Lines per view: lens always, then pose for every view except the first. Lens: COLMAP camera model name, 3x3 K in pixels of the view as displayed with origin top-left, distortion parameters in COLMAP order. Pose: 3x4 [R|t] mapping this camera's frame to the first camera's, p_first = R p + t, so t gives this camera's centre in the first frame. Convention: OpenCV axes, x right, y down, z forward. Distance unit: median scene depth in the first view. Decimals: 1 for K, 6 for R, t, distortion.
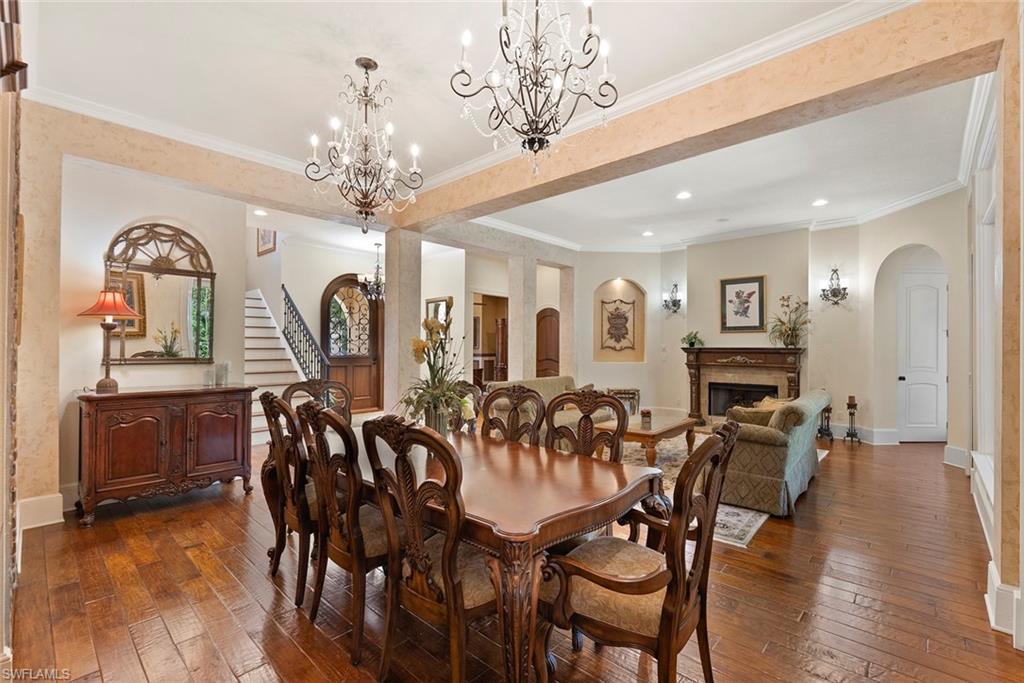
lens RADIAL K [[452.6, 0, 510.5], [0, 452.6, 340.8], [0, 0, 1]] dist [0.000426, -0.000968]
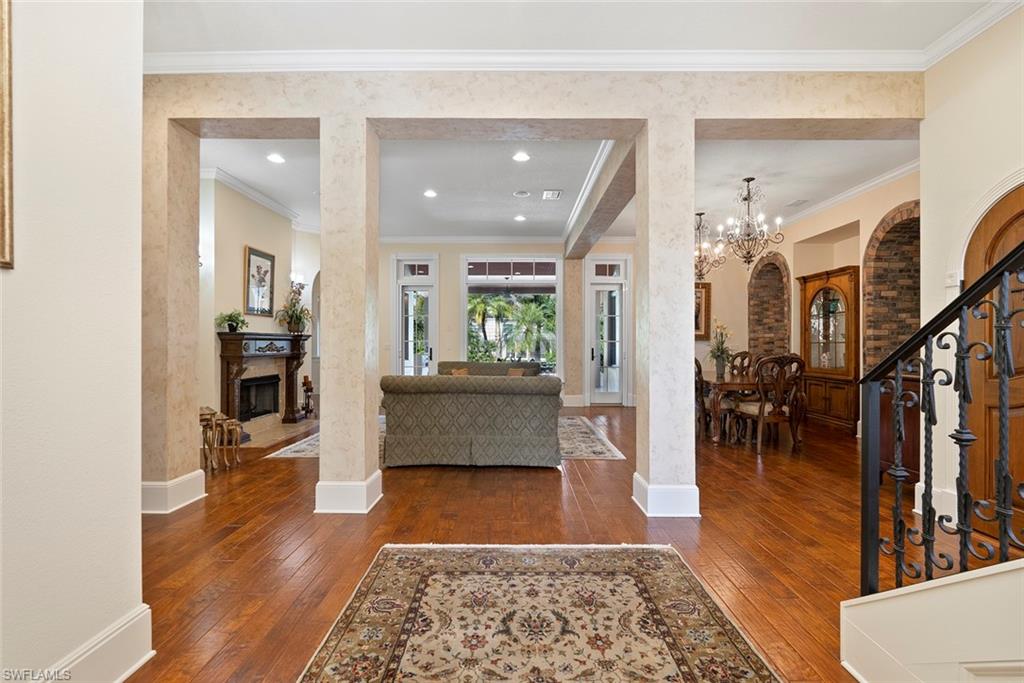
lens RADIAL K [[452.6, 0, 514.1], [0, 452.6, 344.7], [0, 0, 1]] dist [0.000426, -0.000968]
pose [[-0.676002, -0.006856, 0.736868, -0.433038], [-0.012304, 0.999922, -0.001984, 0.031568], [-0.736797, -0.010408, -0.676034, 1.234553]]
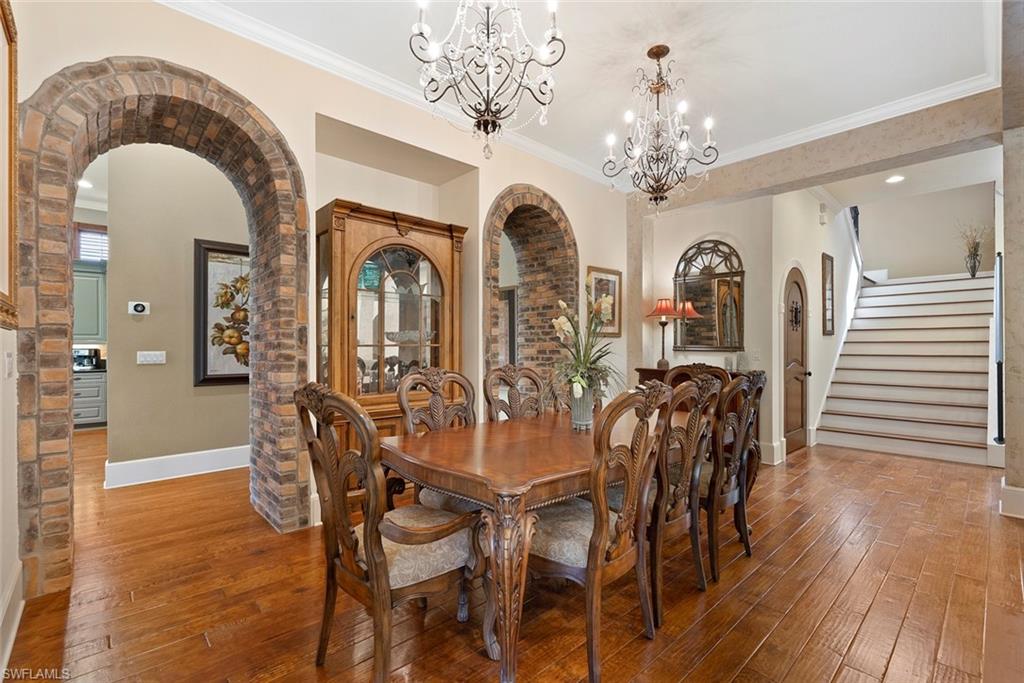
lens RADIAL K [[452.6, 0, 514.6], [0, 452.6, 346.3], [0, 0, 1]] dist [0.000426, -0.000968]
pose [[-0.082106, -0.004026, -0.996615, 0.304949], [0.008492, 0.999953, -0.004739, 0.022895], [0.996587, -0.008852, -0.082068, 0.319941]]
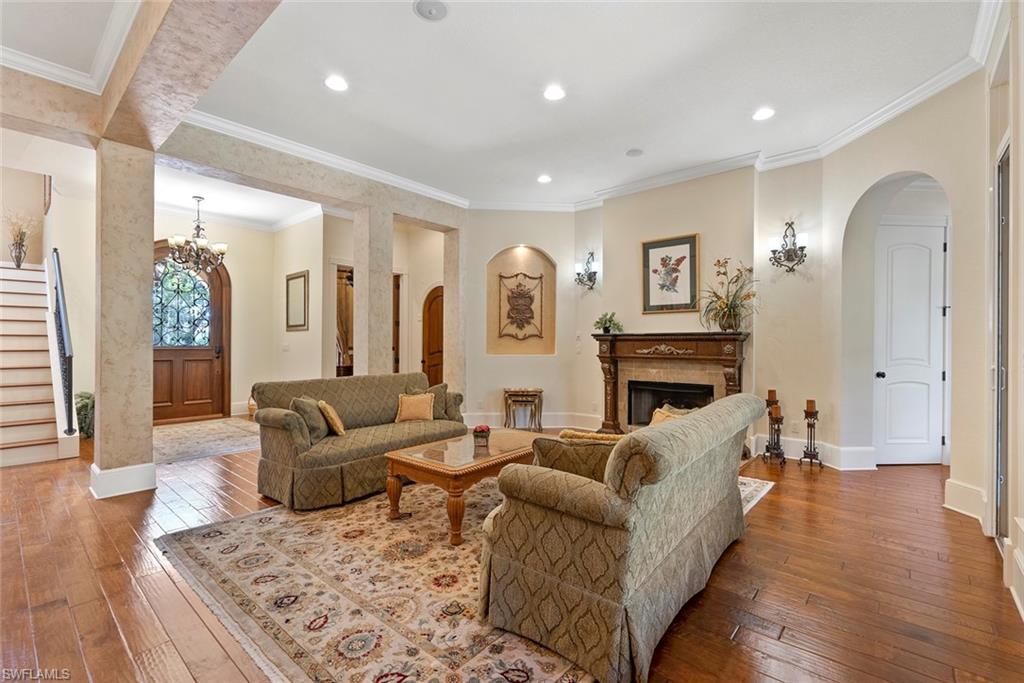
lens RADIAL K [[452.6, 0, 510.5], [0, 452.6, 341.7], [0, 0, 1]] dist [0.000426, -0.000968]
pose [[0.999574, -0.000733, 0.029164, 0.235278], [0.000523, 0.999974, 0.007207, 0.023049], [-0.029169, -0.007188, 0.999549, 0.274562]]
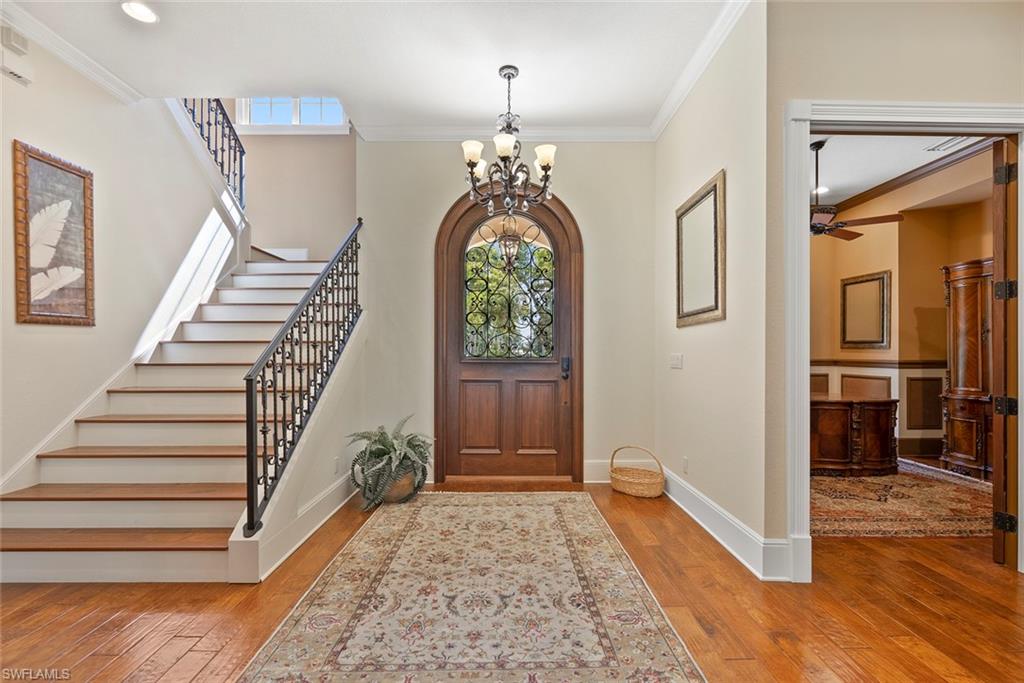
lens RADIAL K [[452.6, 0, 511.3], [0, 452.6, 349.2], [0, 0, 1]] dist [0.000426, -0.000968]
pose [[0.684627, -0.008117, -0.728849, -0.012320], [0.008899, 0.999957, -0.002777, 0.029944], [0.728840, -0.004585, 0.684669, 0.856405]]
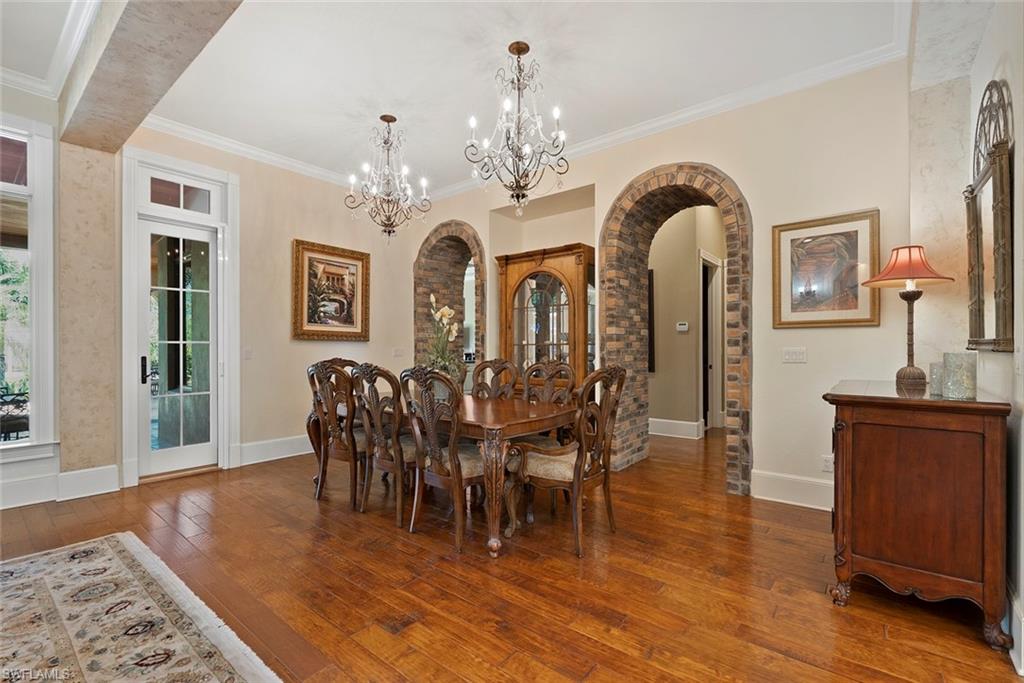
lens RADIAL K [[452.6, 0, 511.6], [0, 452.6, 349.1], [0, 0, 1]] dist [0.000426, -0.000968]
pose [[-0.998089, -0.000764, -0.061791, -0.099573], [-0.000304, 0.999972, -0.007452, 0.030591], [0.061795, -0.007419, -0.998061, 0.844662]]
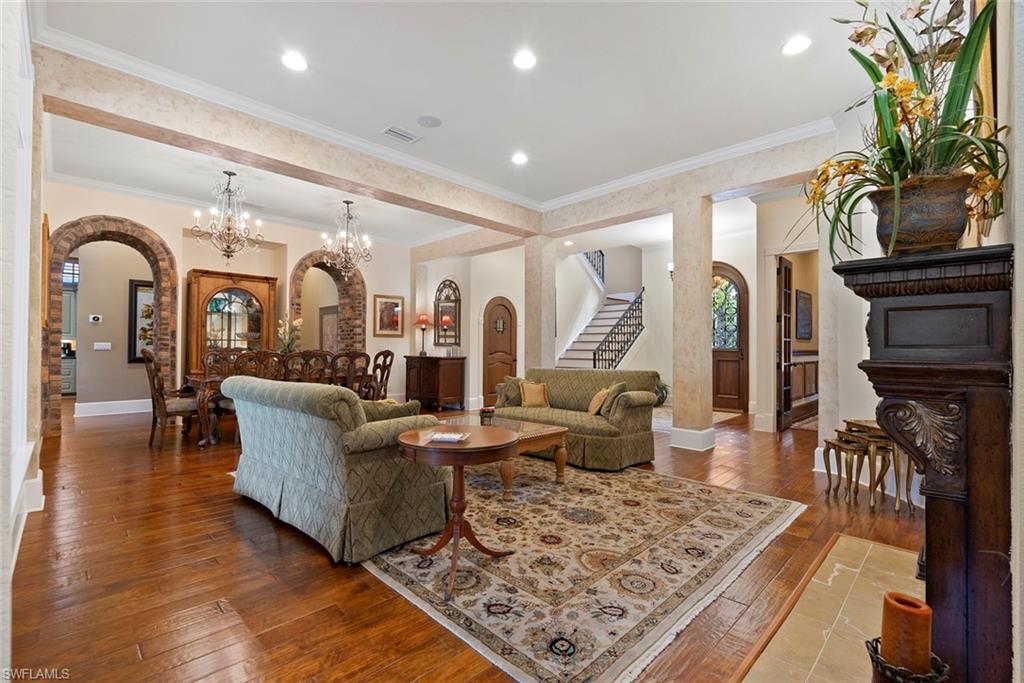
lens RADIAL K [[452.6, 0, 513.6], [0, 452.6, 342.9], [0, 0, 1]] dist [0.000426, -0.000968]
pose [[-0.045082, -0.015190, -0.998868, 0.758769], [0.001889, 0.999881, -0.015291, 0.040587], [0.998982, -0.002576, -0.045048, 0.796068]]
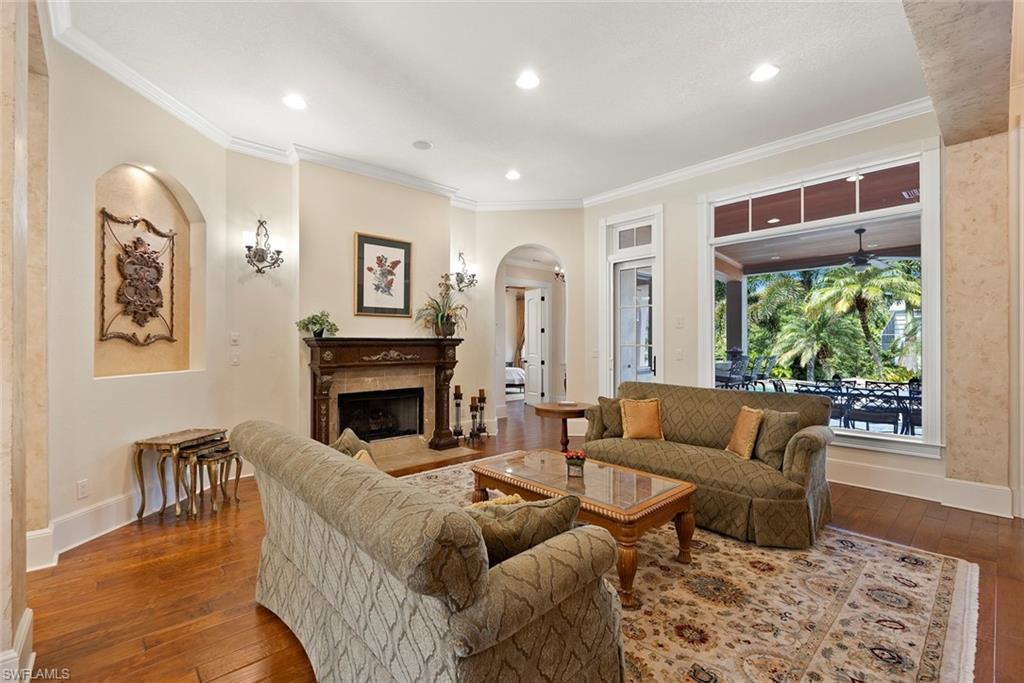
lens RADIAL K [[452.6, 0, 512.8], [0, 452.6, 342.1], [0, 0, 1]] dist [0.000426, -0.000968]
pose [[0.079066, 0.000345, 0.996869, -0.167805], [-0.009552, 0.999954, 0.000412, 0.018655], [-0.996824, -0.009555, 0.079065, 0.756481]]
